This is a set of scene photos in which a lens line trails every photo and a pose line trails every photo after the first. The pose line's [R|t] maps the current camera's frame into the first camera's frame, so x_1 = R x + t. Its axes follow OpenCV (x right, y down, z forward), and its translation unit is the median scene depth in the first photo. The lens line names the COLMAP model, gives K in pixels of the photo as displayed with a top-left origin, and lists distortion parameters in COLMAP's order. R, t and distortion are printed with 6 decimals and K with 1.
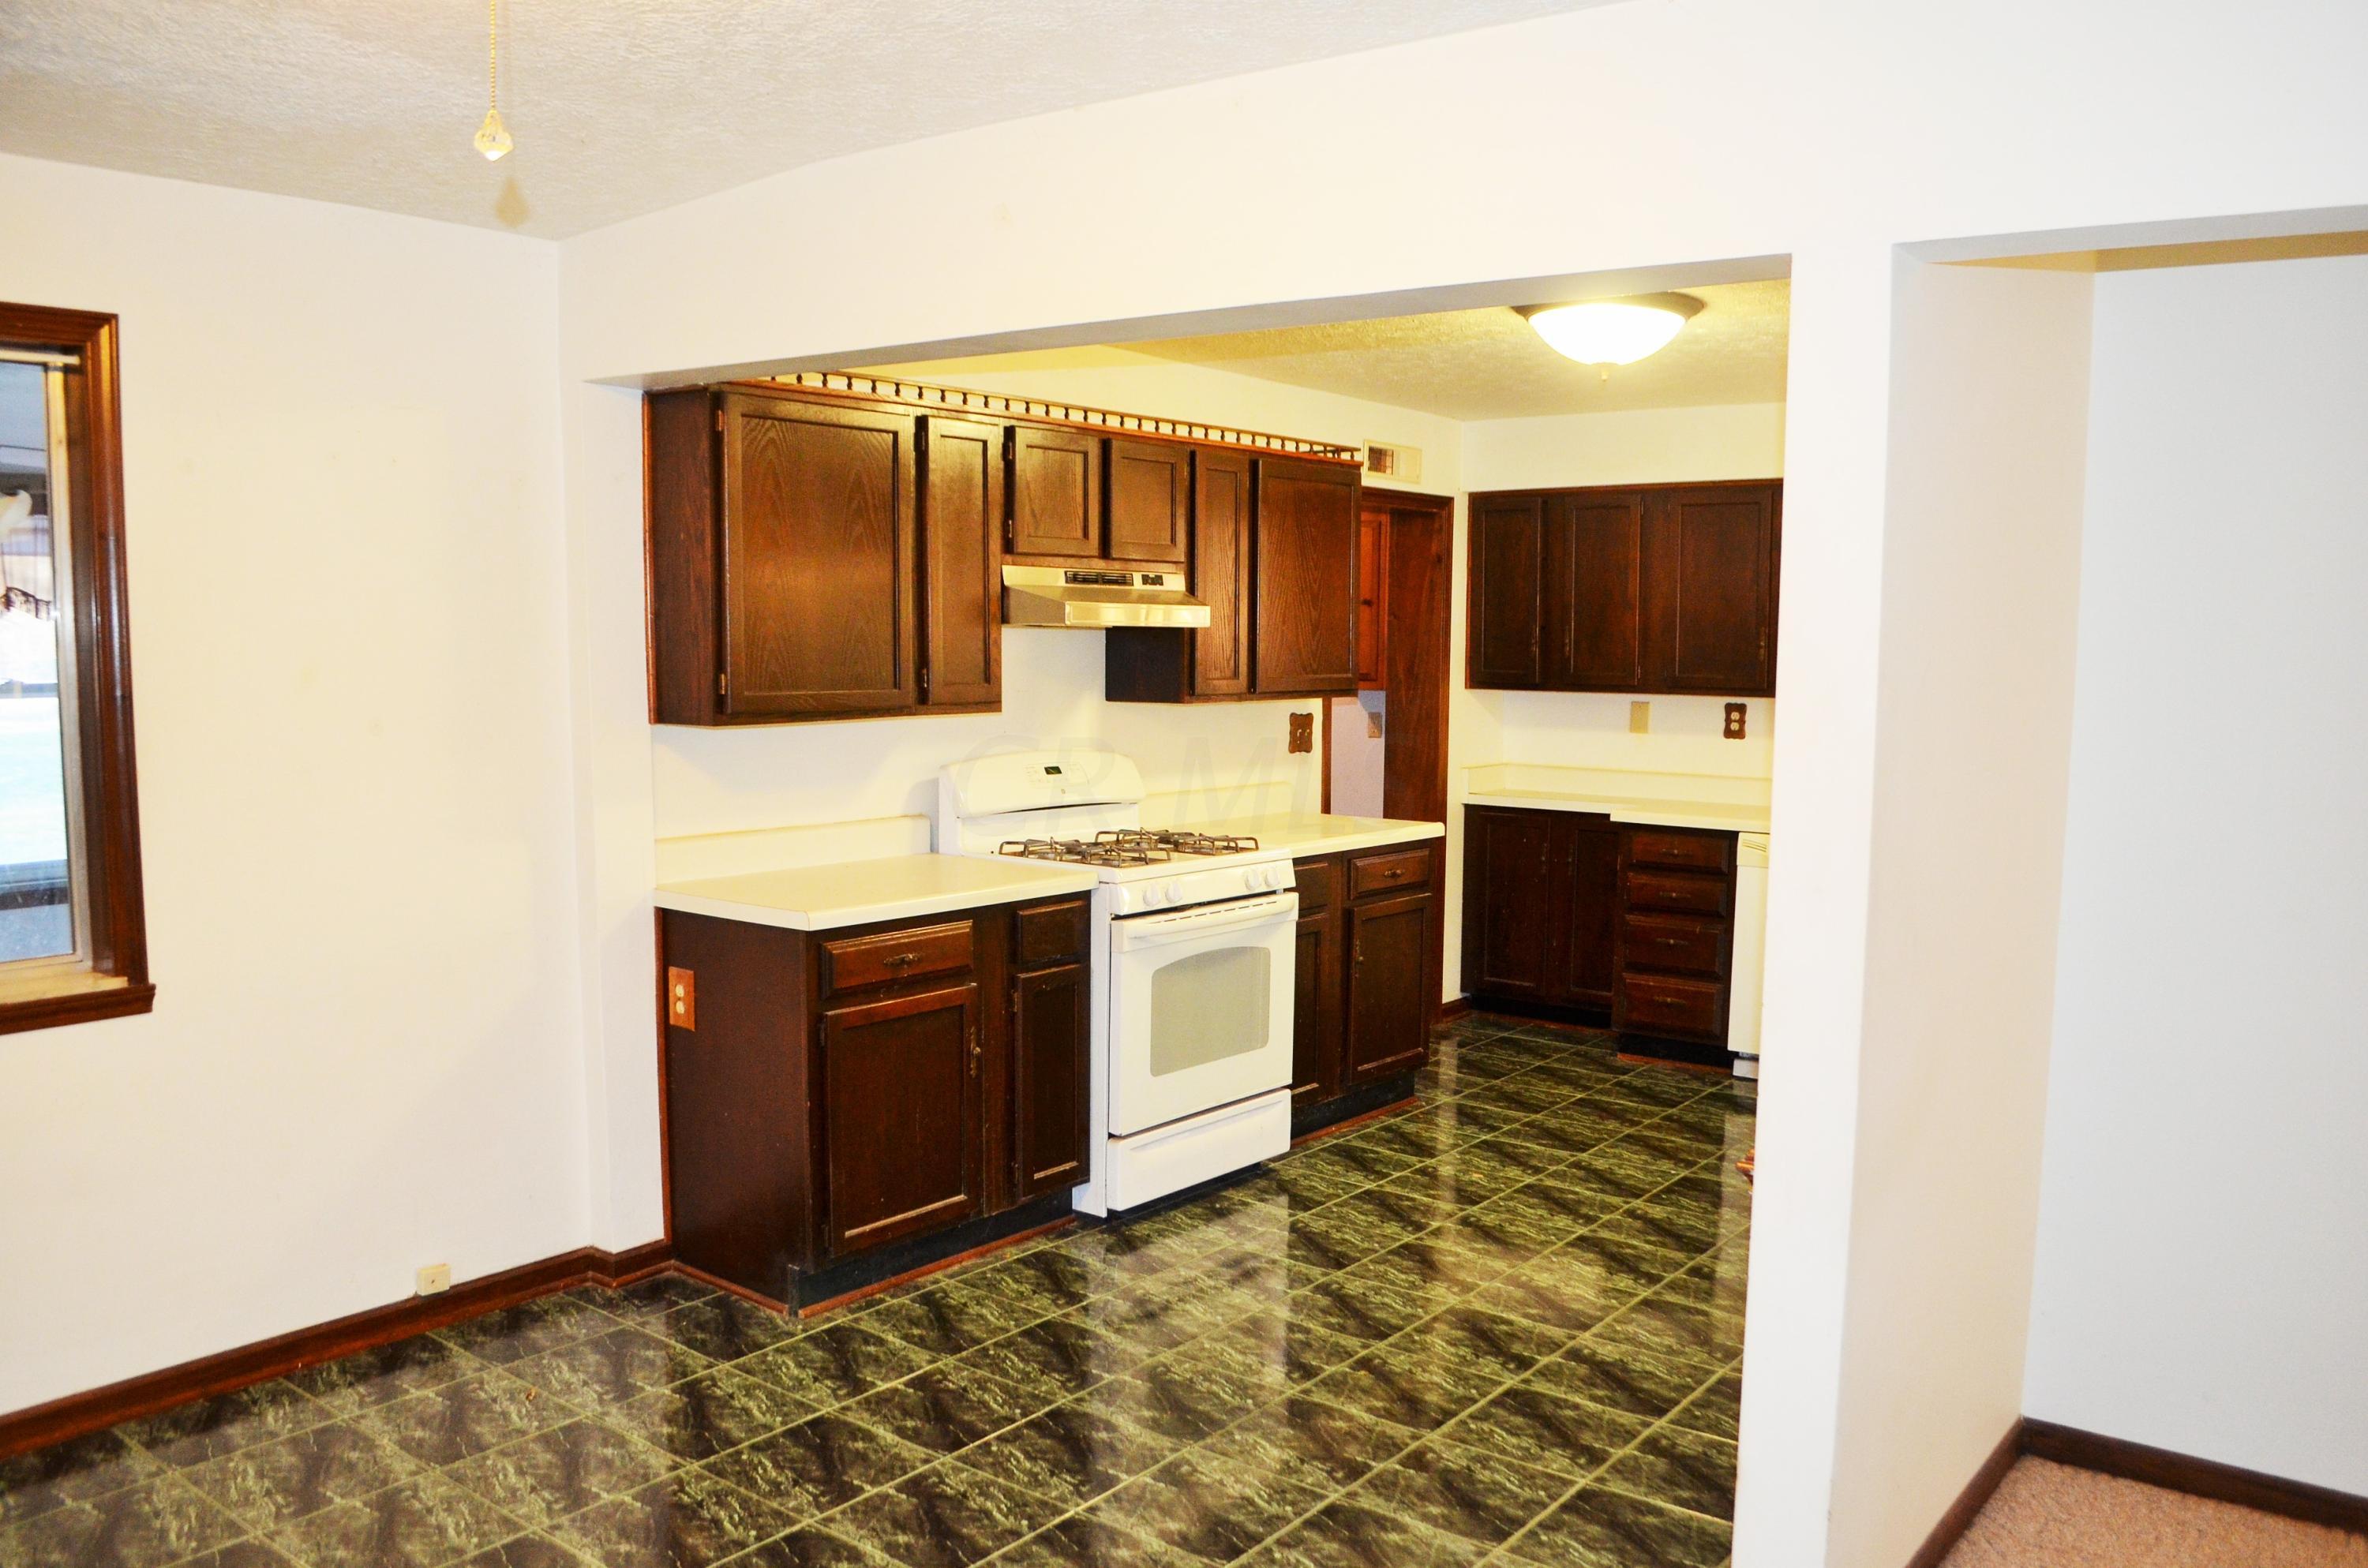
lens RADIAL K [[1867.9, 0, 1203.1], [0, 1867.9, 799.6], [0, 0, 1]] dist [-0.073508, -0.004736]
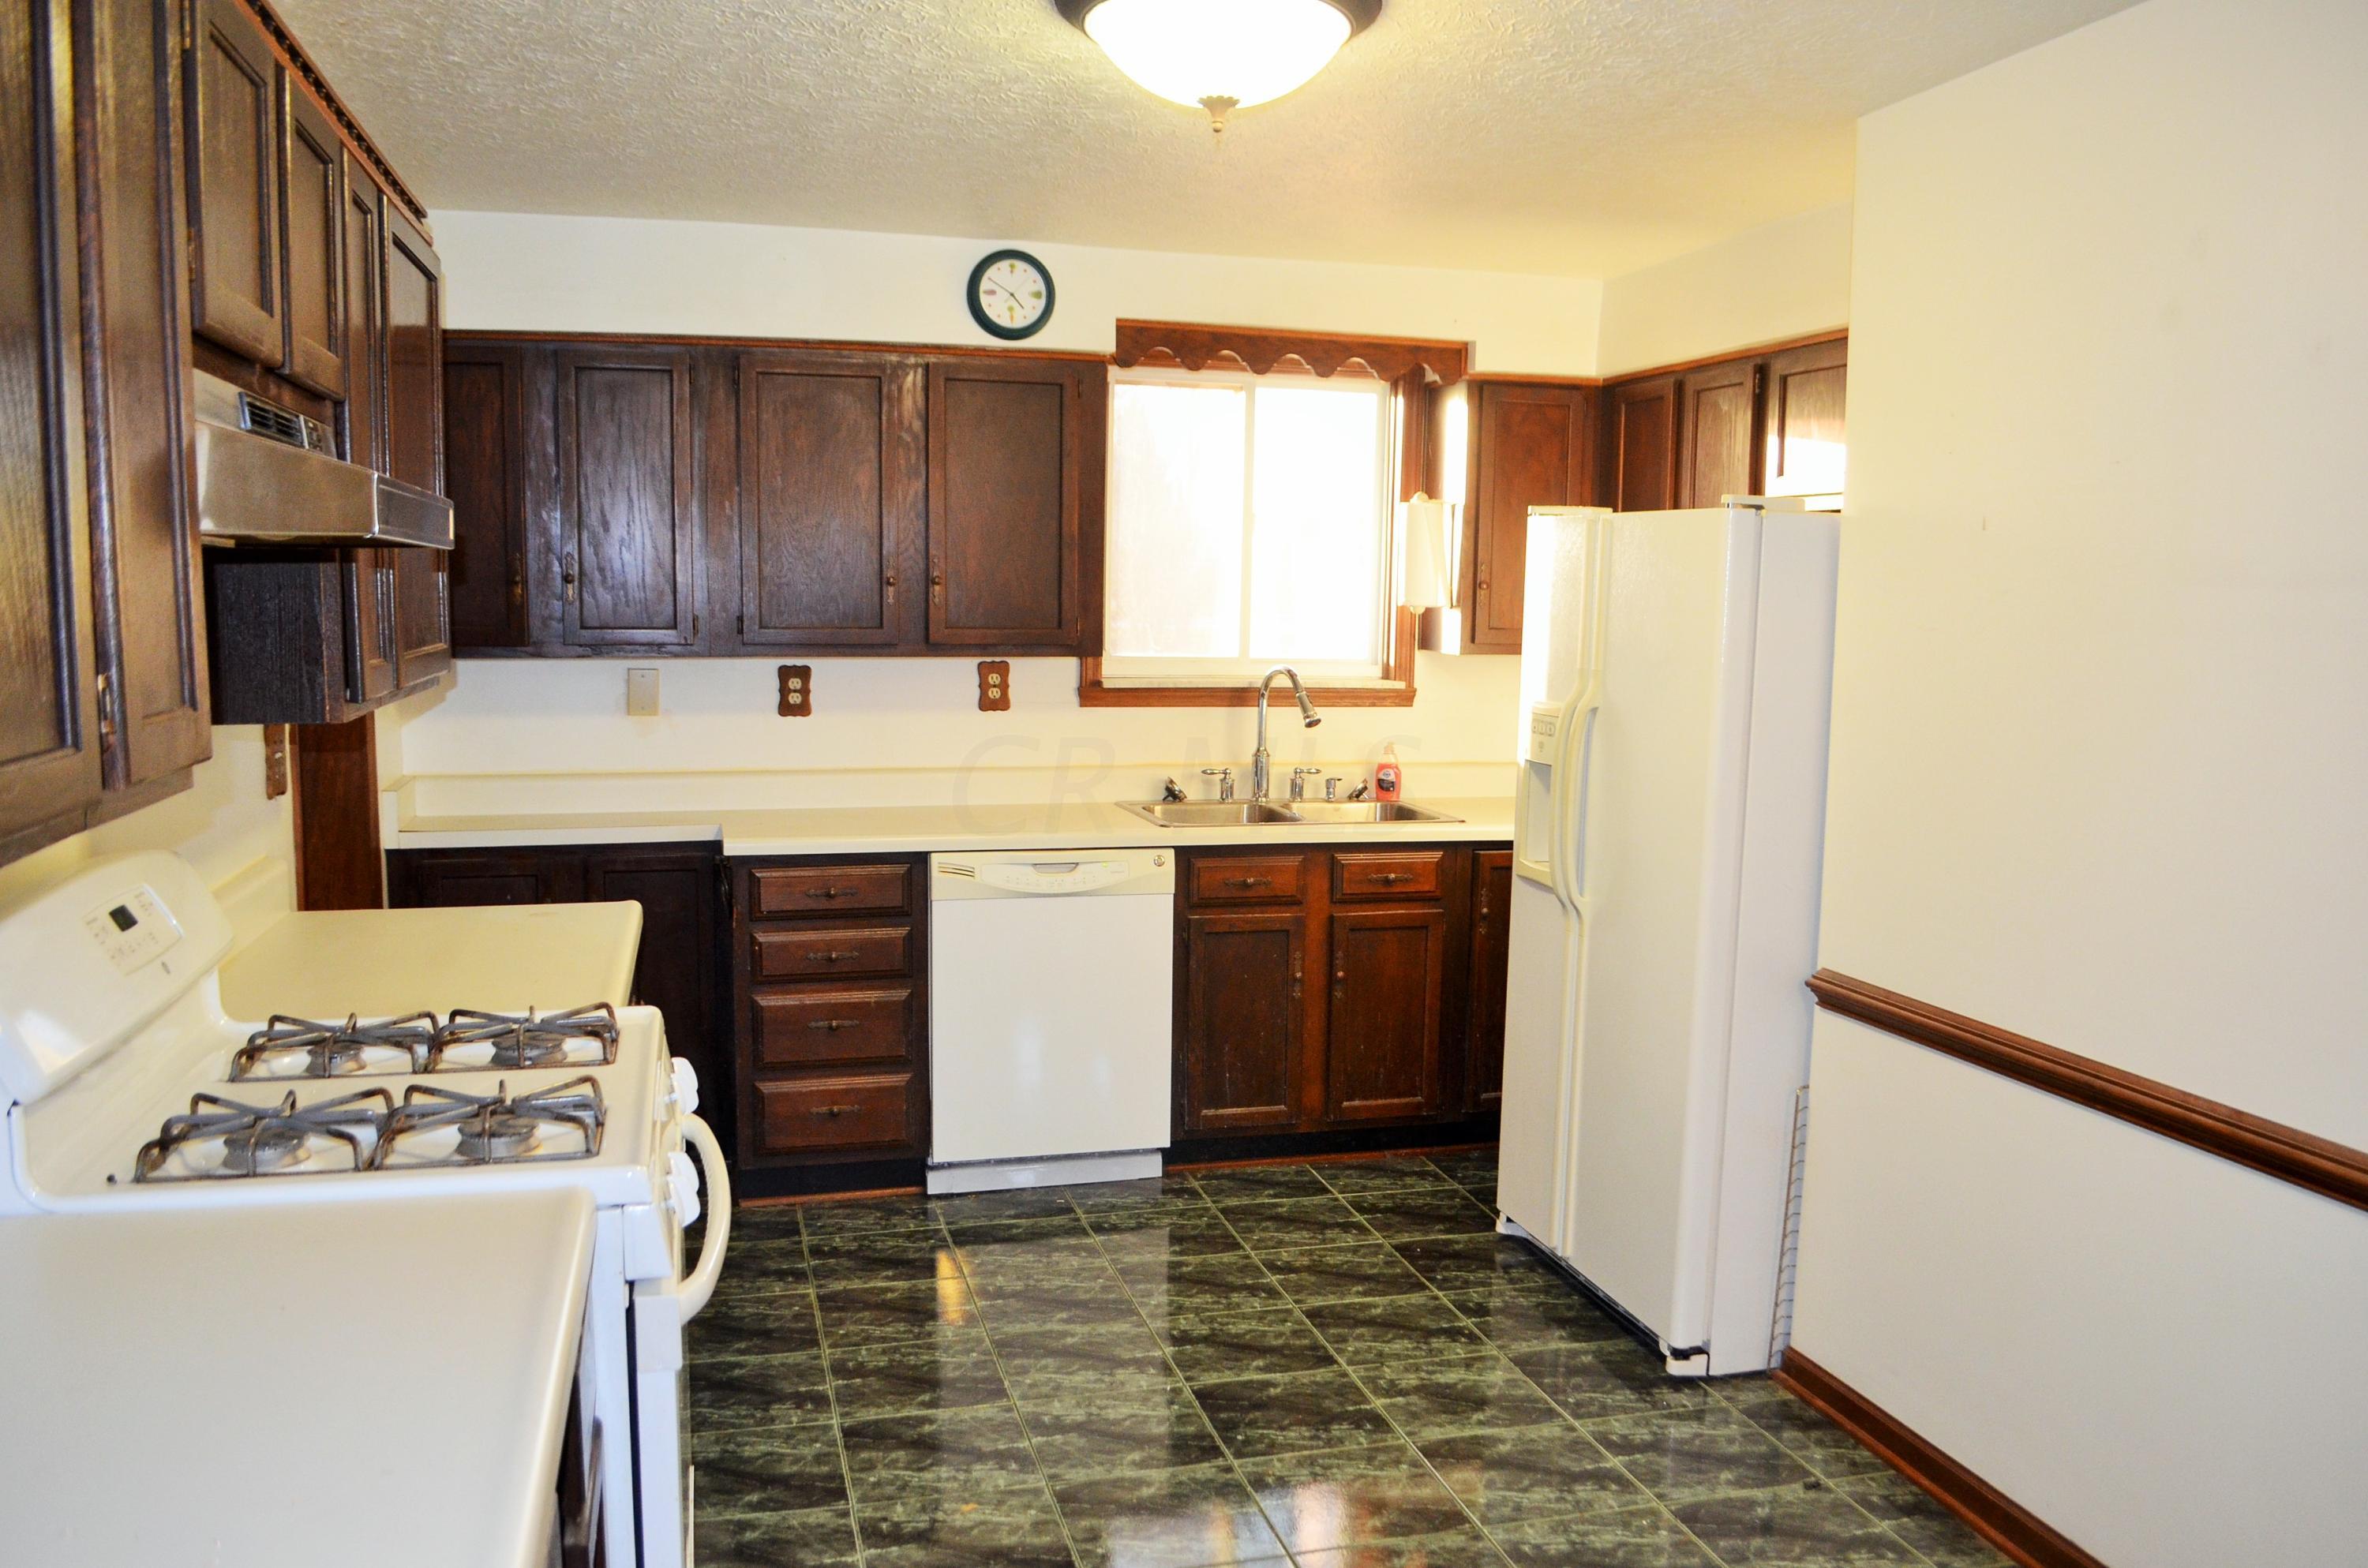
lens RADIAL K [[1867.9, 0, 1183.8], [0, 1867.9, 823.6], [0, 0, 1]] dist [-0.073508, -0.004736]
pose [[0.611212, -0.106221, 0.784307, -0.196501], [0.074650, 0.994273, 0.076482, -0.038542], [-0.787939, 0.011802, 0.615640, 0.493957]]
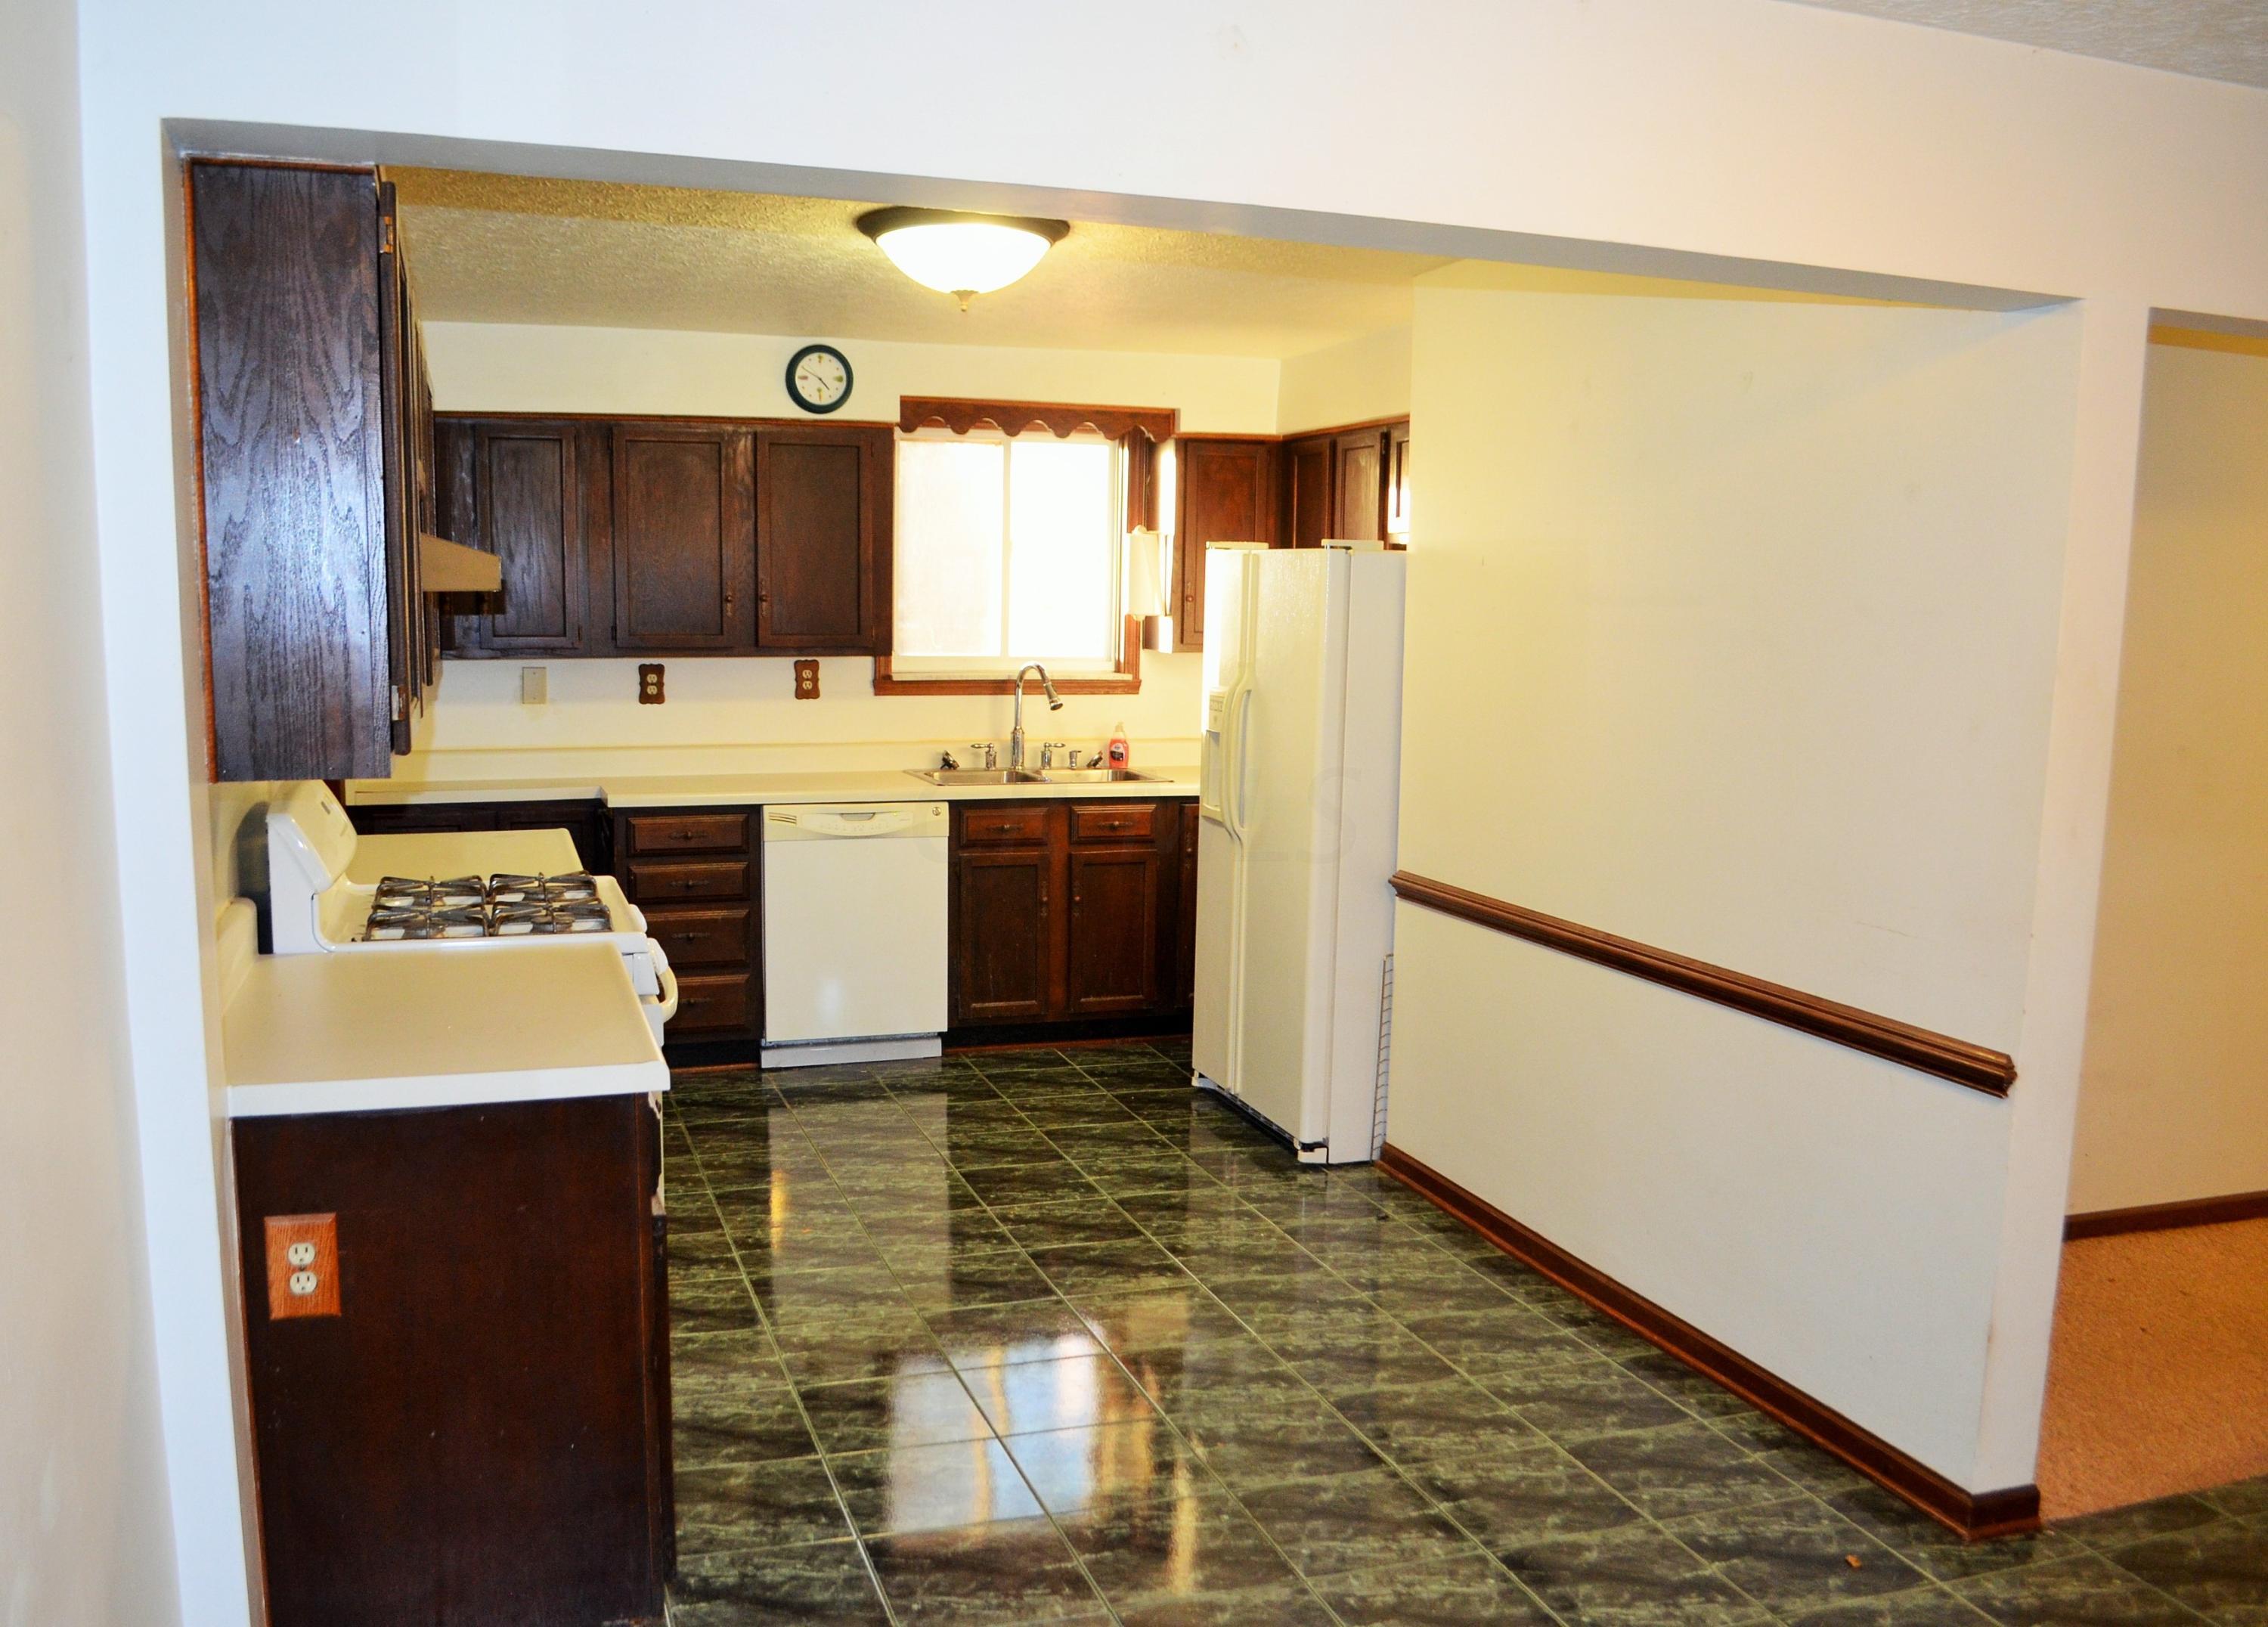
lens RADIAL K [[1958.3, 0, 1050.4], [0, 1958.3, 834.1], [0, 0, 1]] dist [-0.032231, -0.008987]
pose [[0.581323, -0.112986, 0.805790, -0.405901], [0.080976, 0.993429, 0.080878, -0.034018], [-0.809633, 0.018233, 0.586653, 0.316840]]
